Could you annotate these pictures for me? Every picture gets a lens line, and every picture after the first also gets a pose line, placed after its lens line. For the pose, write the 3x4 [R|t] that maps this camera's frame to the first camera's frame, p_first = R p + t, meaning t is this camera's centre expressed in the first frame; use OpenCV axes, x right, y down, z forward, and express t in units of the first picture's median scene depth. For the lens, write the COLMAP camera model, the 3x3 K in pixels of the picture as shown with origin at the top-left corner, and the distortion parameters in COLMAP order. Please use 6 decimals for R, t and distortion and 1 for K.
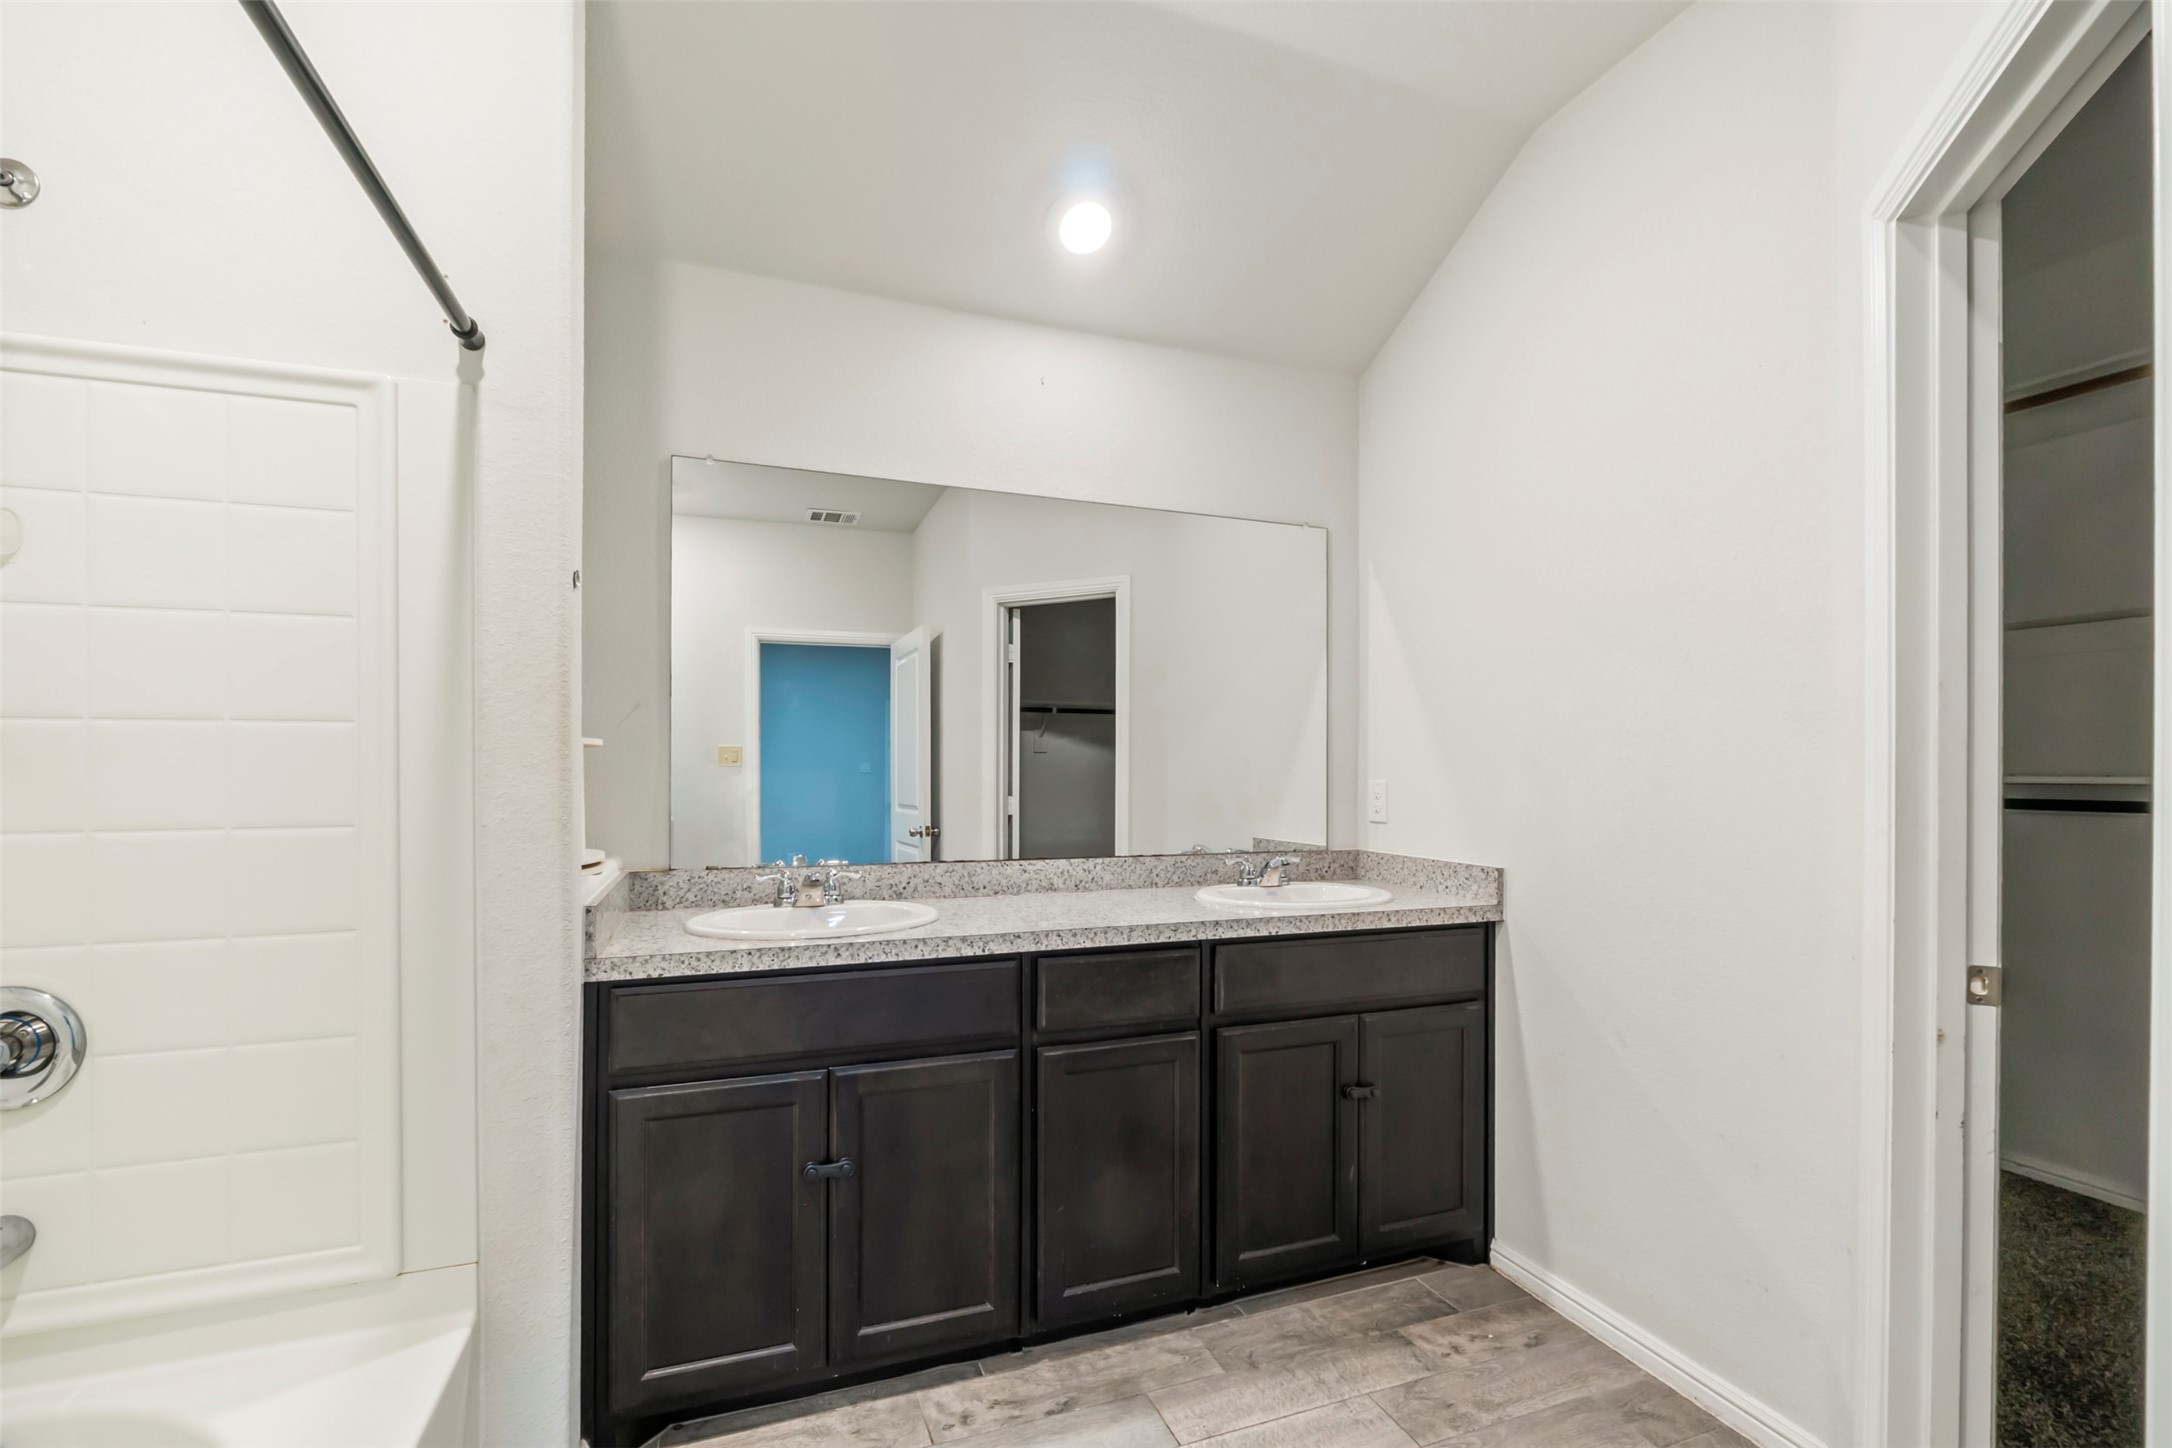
lens RADIAL K [[893.9, 0, 1039.9], [0, 893.9, 764.9], [0, 0, 1]] dist [-0.013365, -0.000008]
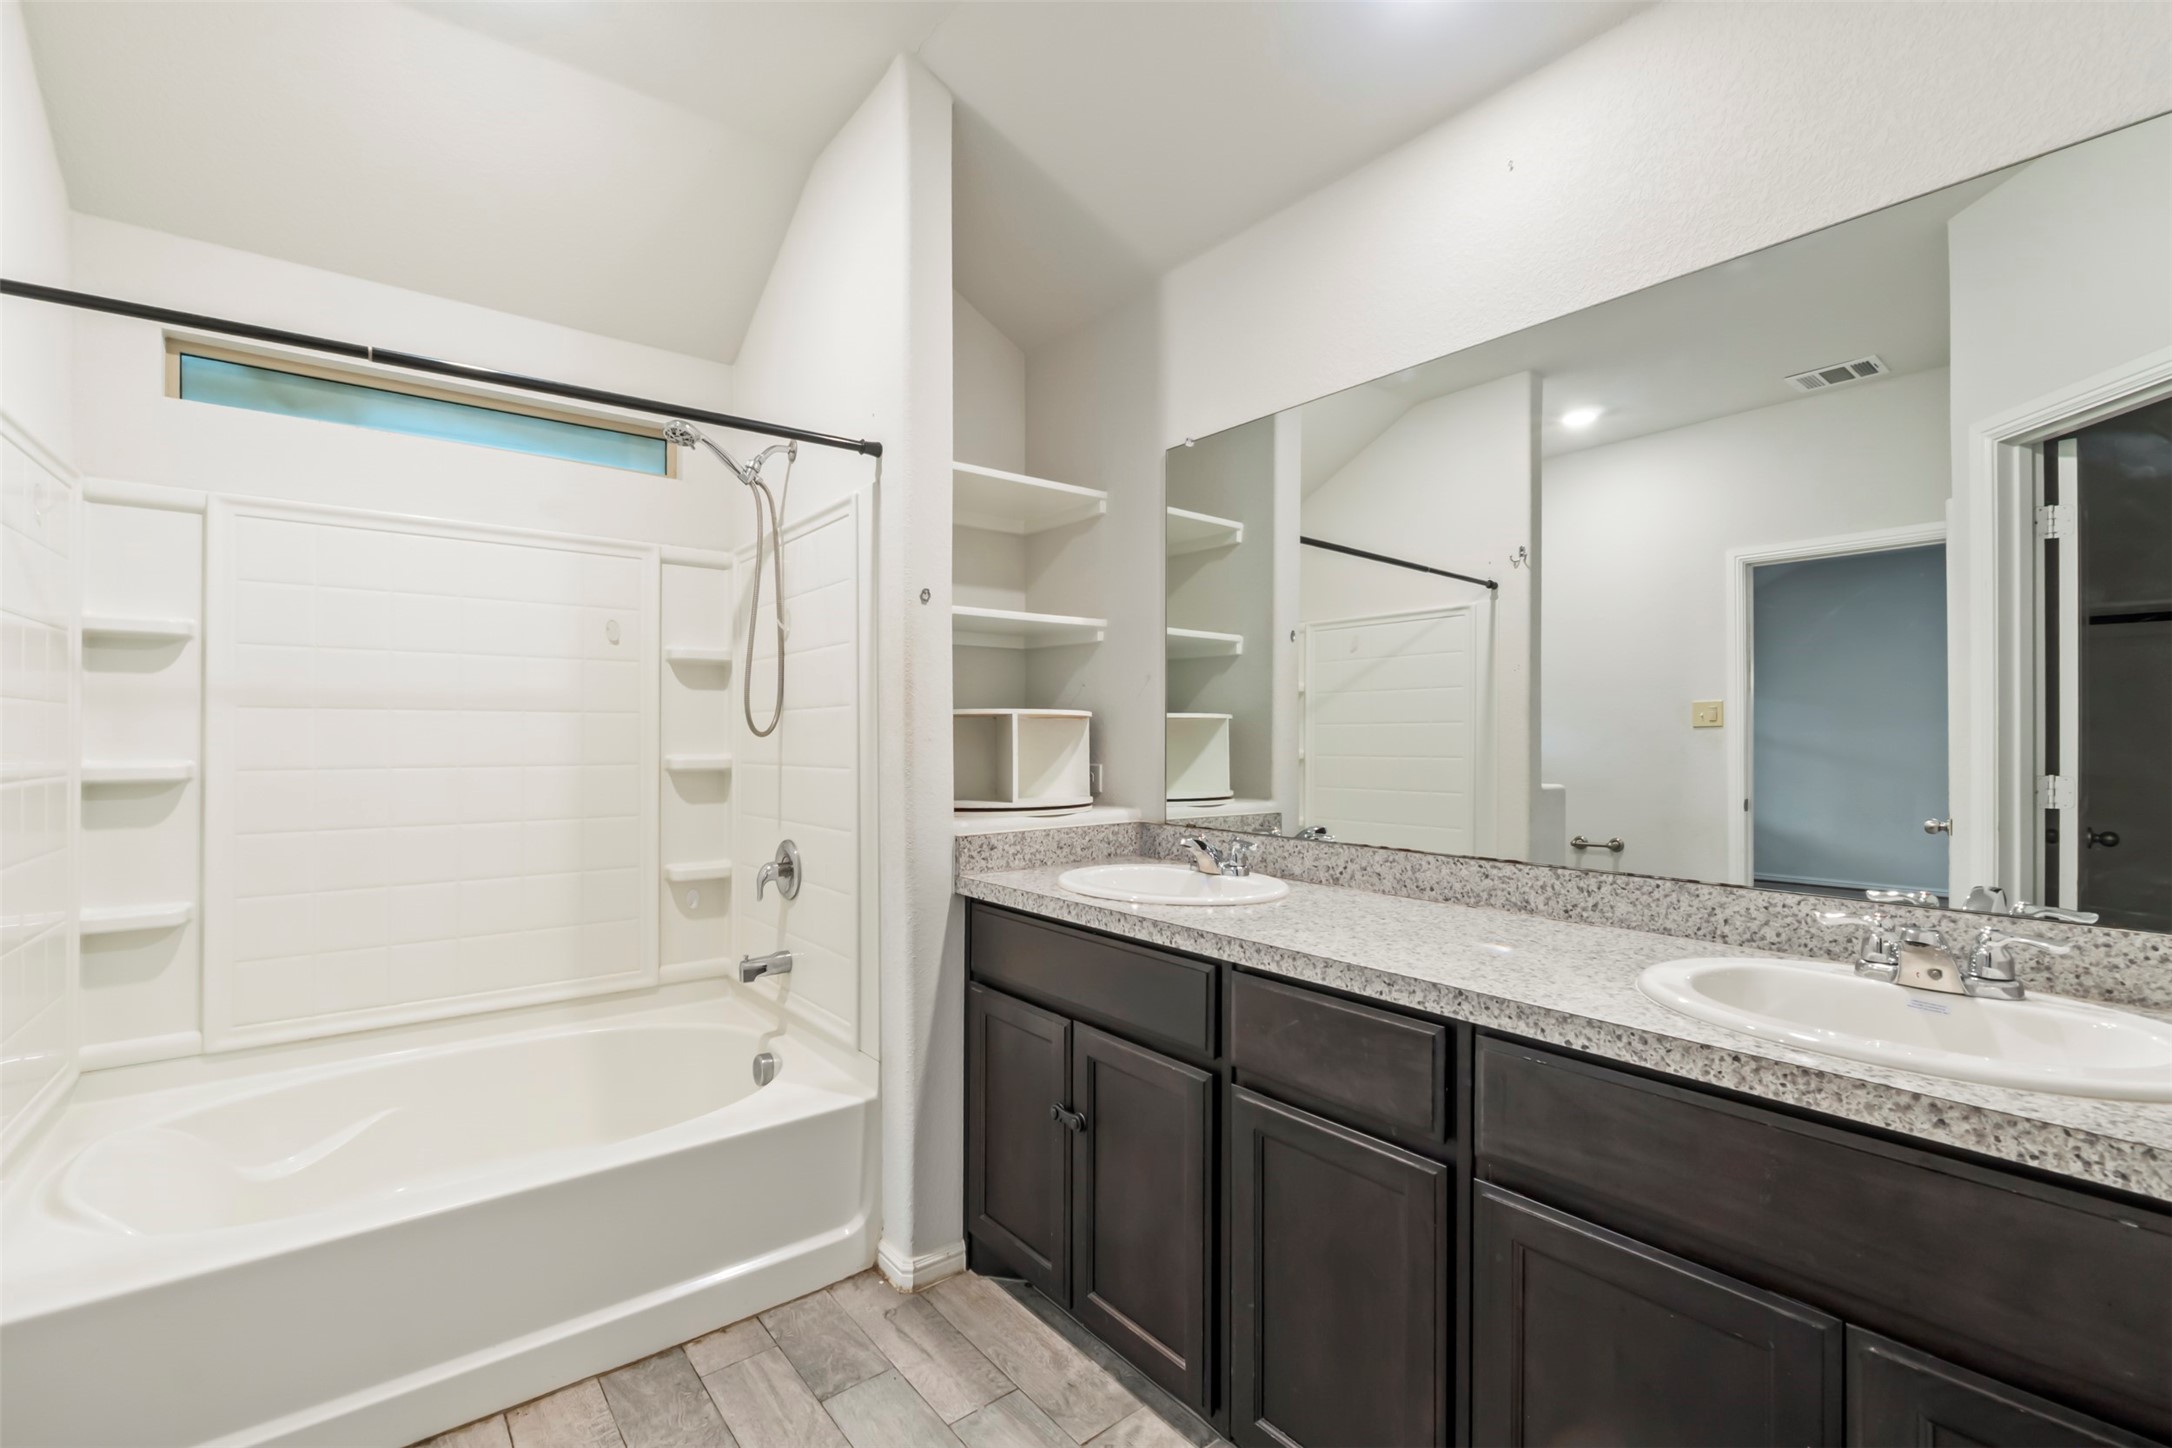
lens RADIAL K [[902.0, 0, 1075.2], [0, 902.0, 720.9], [0, 0, 1]] dist [-0.007171, 0.000109]
pose [[0.353298, -0.015588, -0.935381, 0.612232], [0.008894, 0.999872, -0.013304, 0.003880], [0.935469, -0.003620, 0.353391, 0.511772]]
